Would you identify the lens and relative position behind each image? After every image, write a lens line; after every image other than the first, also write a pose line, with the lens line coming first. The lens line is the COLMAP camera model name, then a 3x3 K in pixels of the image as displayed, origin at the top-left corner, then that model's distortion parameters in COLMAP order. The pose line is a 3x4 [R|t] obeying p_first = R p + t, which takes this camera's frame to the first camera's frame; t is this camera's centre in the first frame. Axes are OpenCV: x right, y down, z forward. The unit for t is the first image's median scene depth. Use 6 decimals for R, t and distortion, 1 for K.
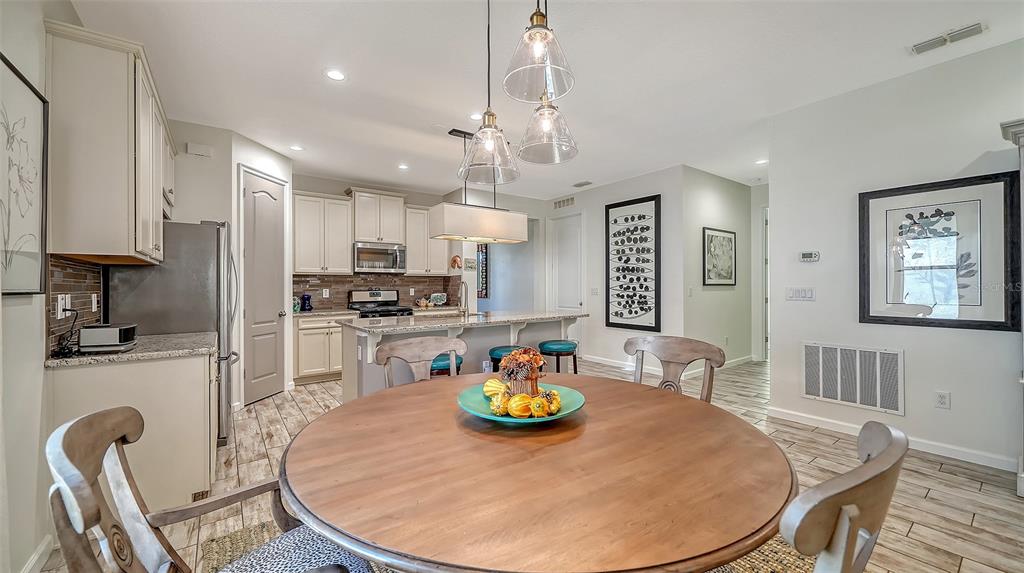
lens RADIAL K [[382.2, 0, 512.5], [0, 382.2, 288.0], [0, 0, 1]] dist [-0.001757, -0.000113]
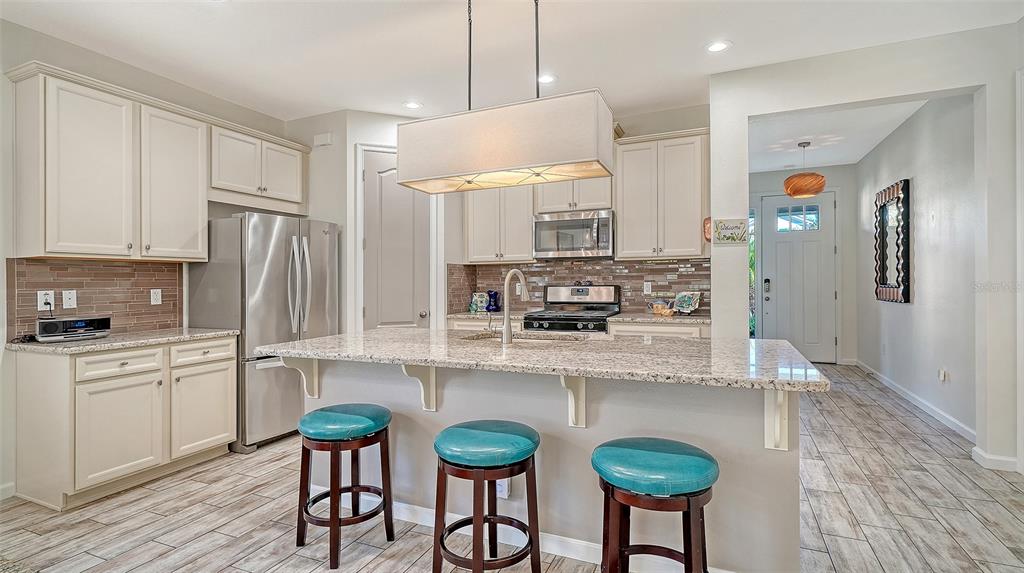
lens RADIAL K [[488.6, 0, 508.7], [0, 488.6, 281.2], [0, 0, 1]] dist [0.000612, 0.000319]
pose [[0.484093, 0.002731, -0.875013, 0.306119], [0.004859, 0.999971, 0.005809, -0.006251], [0.875003, -0.007063, 0.484065, 0.507552]]
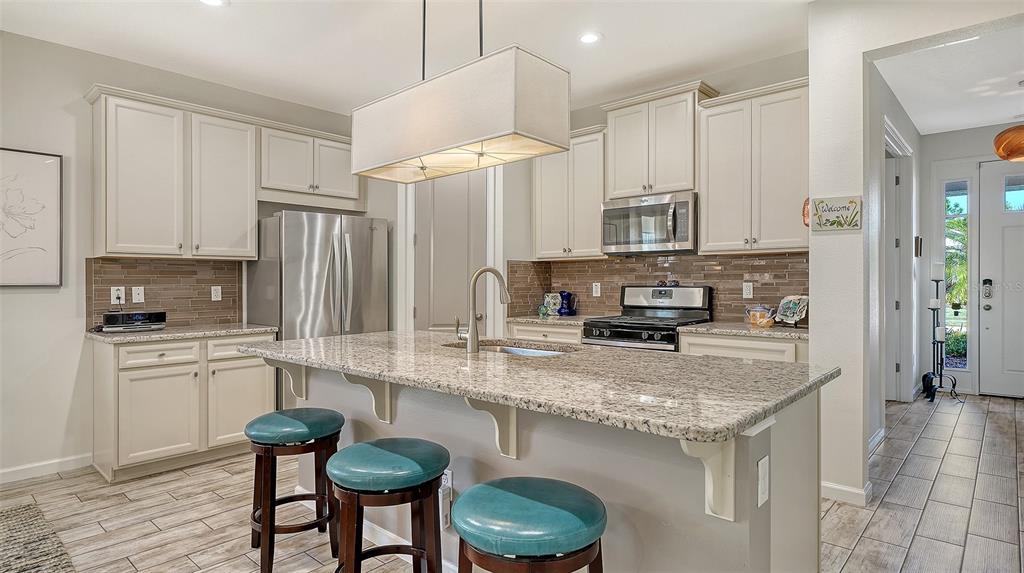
lens RADIAL K [[547.5, 0, 510.4], [0, 547.5, 282.6], [0, 0, 1]] dist [0.001651, -0.000561]
pose [[0.183040, 0.009342, -0.983061, 0.344698], [0.001279, 0.999952, 0.009741, -0.006200], [0.983105, -0.003041, 0.183020, 0.671431]]
